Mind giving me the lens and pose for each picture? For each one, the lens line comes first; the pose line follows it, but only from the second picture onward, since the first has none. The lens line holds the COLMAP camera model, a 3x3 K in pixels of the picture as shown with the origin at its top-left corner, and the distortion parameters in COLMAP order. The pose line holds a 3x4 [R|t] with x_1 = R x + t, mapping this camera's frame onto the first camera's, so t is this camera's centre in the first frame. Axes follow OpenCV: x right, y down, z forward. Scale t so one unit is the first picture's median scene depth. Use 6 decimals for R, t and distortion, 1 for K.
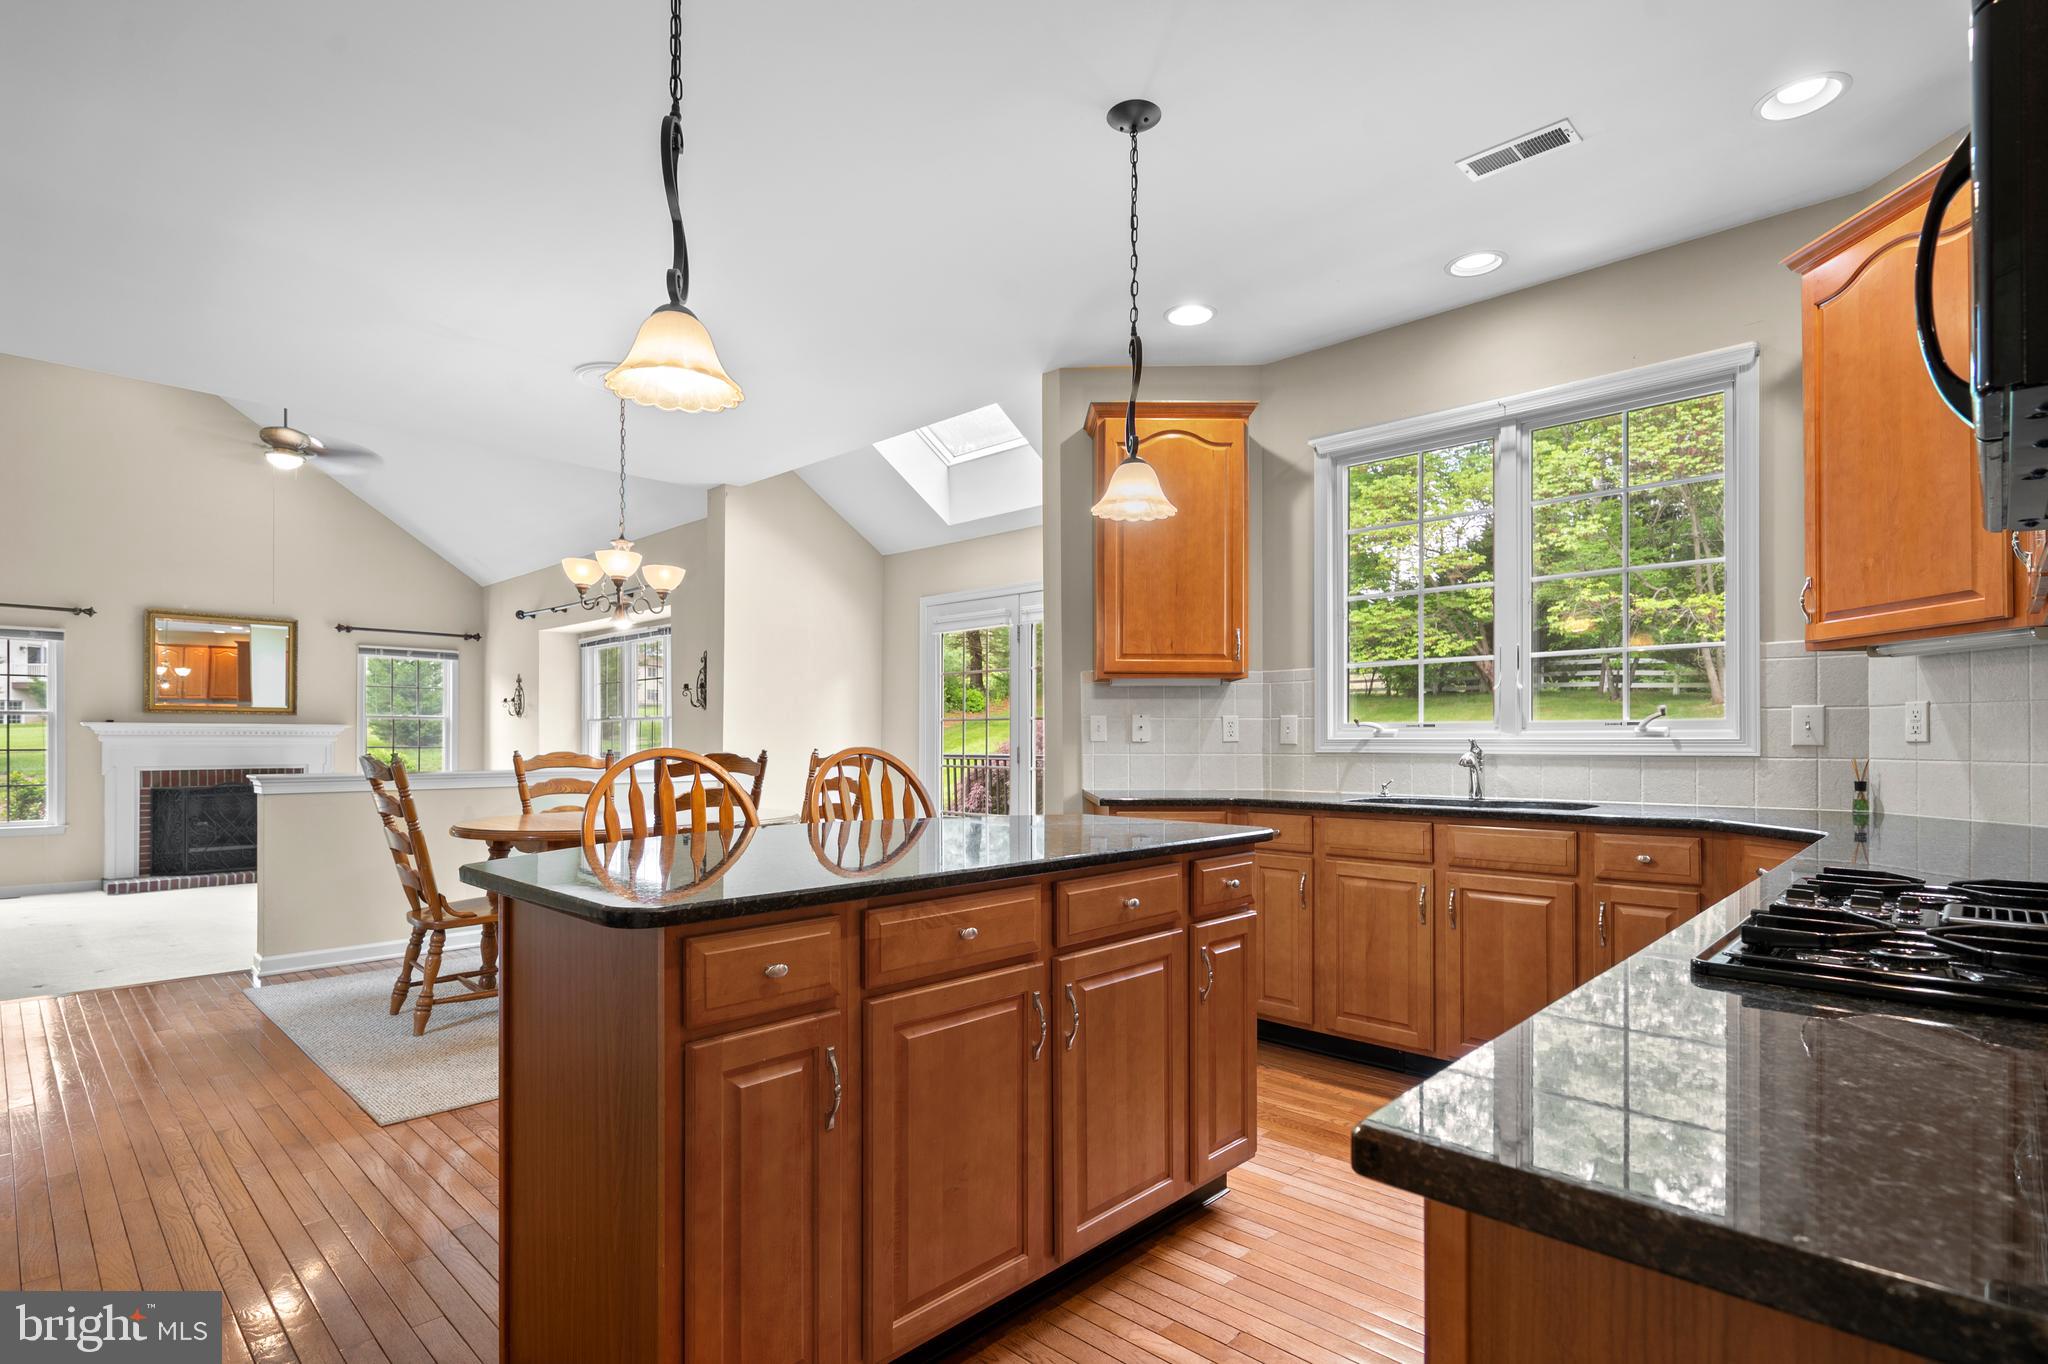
lens RADIAL K [[1006.0, 0, 1036.8], [0, 1006.0, 739.9], [0, 0, 1]] dist [-0.000433, -0.001584]
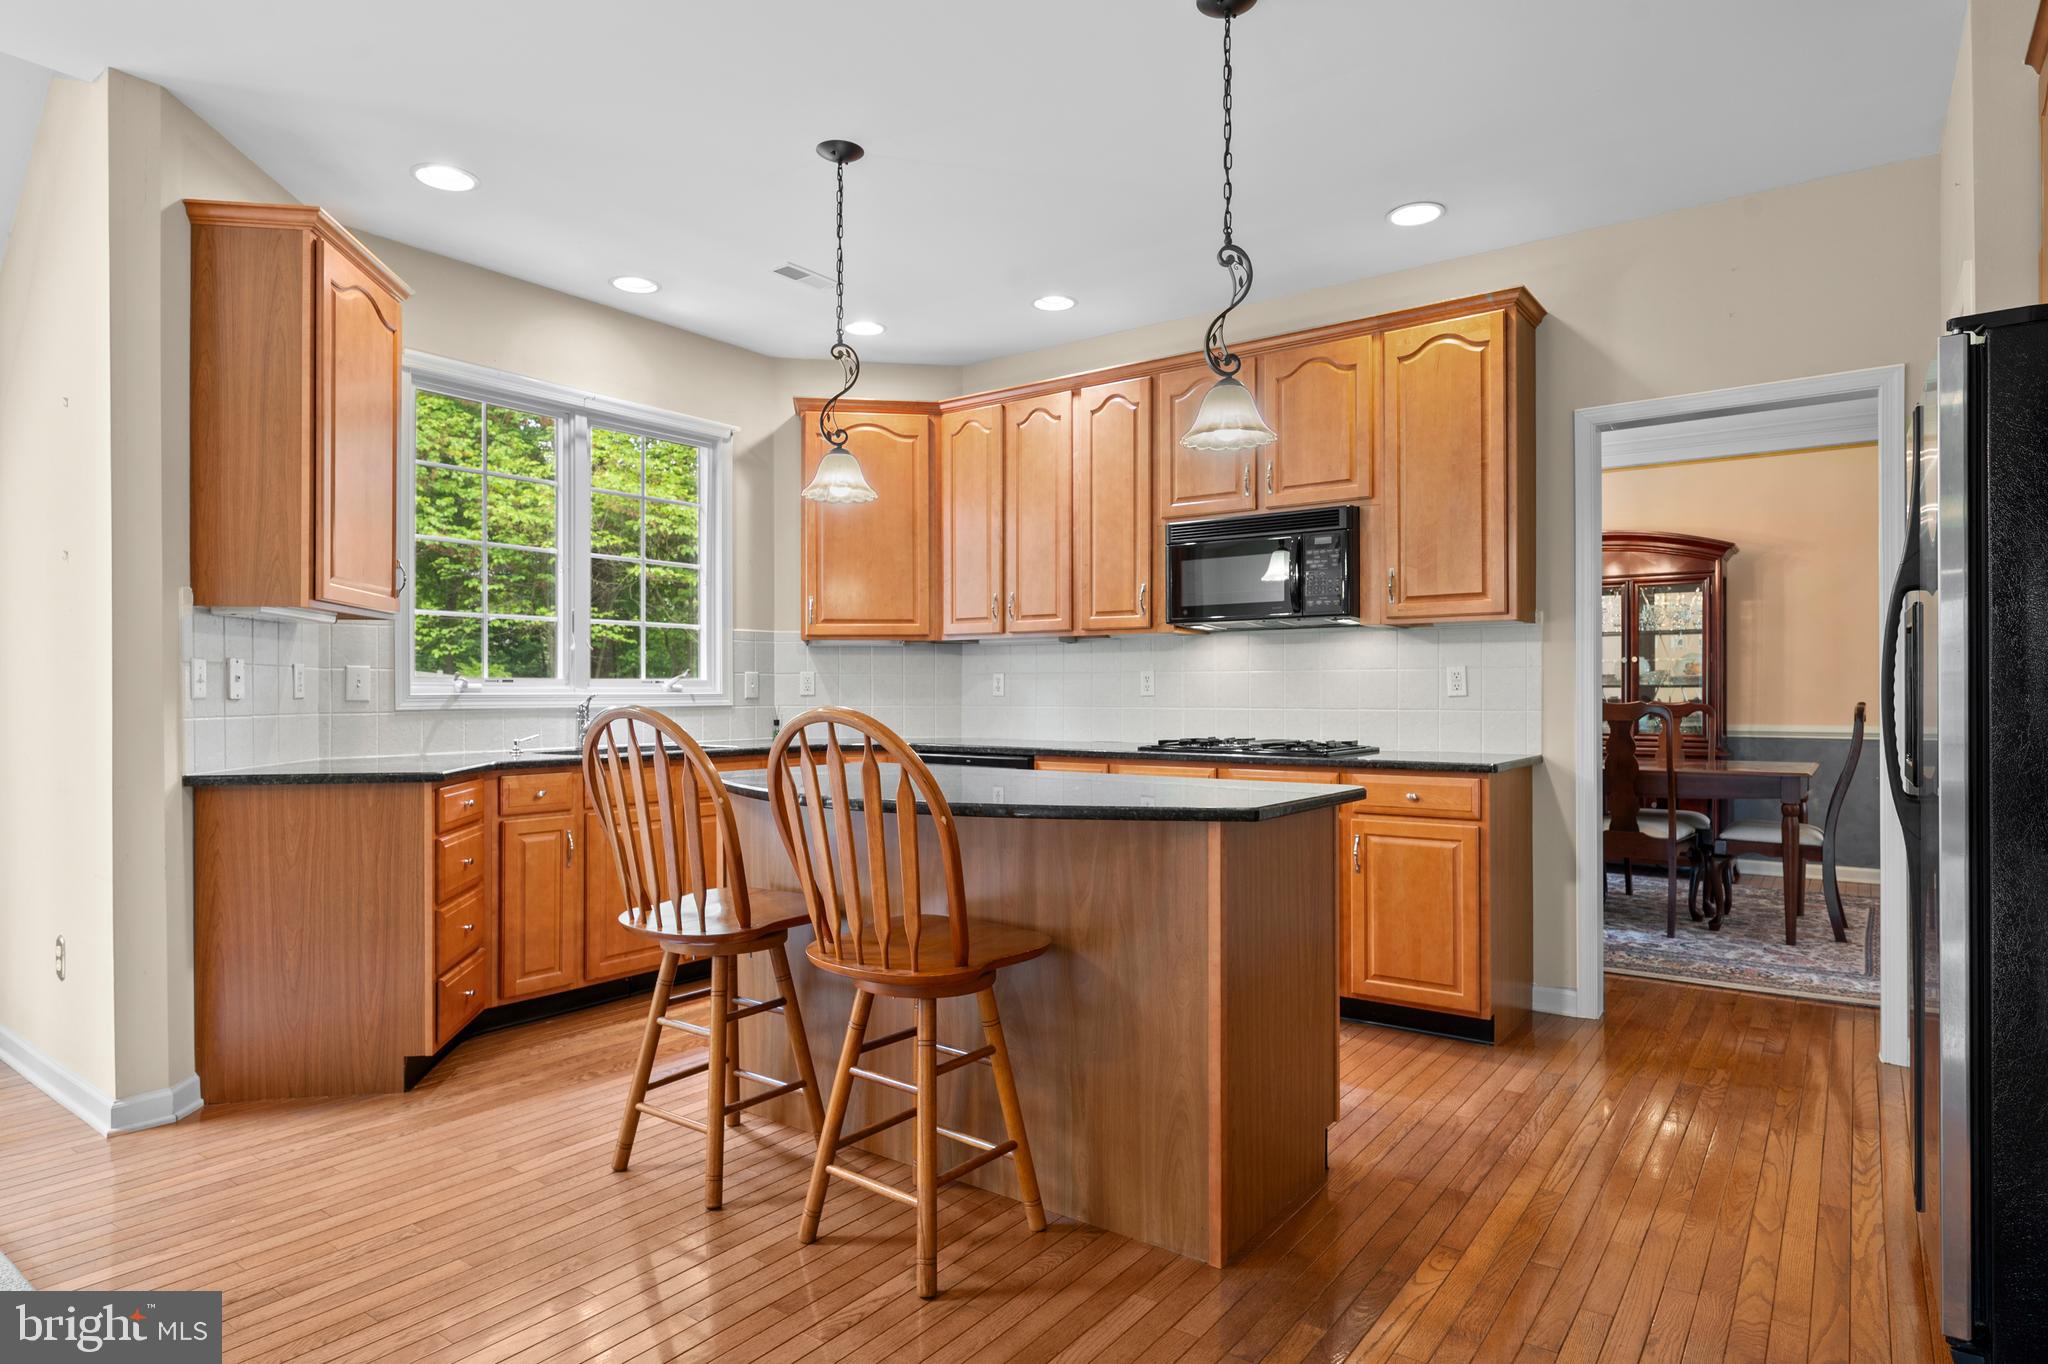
lens RADIAL K [[1153.0, 0, 1026.3], [0, 1153.0, 687.5], [0, 0, 1]] dist [-0.001573, 0.000605]
pose [[-0.134185, 0.007577, 0.990927, -2.896851], [0.004474, 0.999965, -0.007041, 0.009782], [-0.990946, 0.003489, -0.134214, 2.259555]]
